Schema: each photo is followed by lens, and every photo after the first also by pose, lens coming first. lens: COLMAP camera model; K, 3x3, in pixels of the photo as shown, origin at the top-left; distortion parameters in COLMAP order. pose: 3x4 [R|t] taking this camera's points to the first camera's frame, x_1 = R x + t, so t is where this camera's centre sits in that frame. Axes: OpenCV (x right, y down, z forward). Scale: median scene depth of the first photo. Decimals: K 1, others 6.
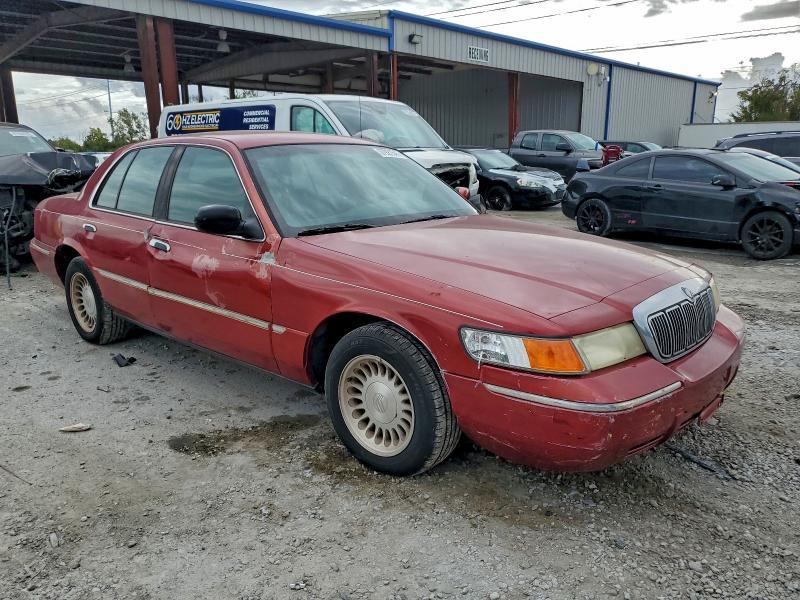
lens RADIAL K [[640.6, 0, 400.0], [0, 640.6, 300.0], [0, 0, 1]] dist [0.002006, 0.000048]
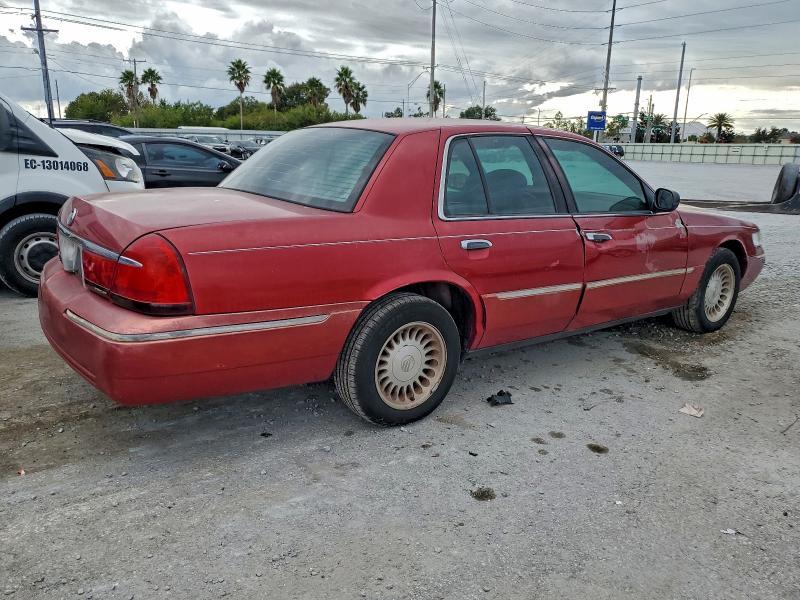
lens RADIAL K [[640.6, 0, 400.0], [0, 640.6, 300.0], [0, 0, 1]] dist [0.002006, 0.000048]
pose [[0.182866, -0.234224, 0.954829, -1.412170], [0.186588, 0.961823, 0.200205, -0.248786], [-0.965269, 0.141549, 0.219589, 1.096920]]
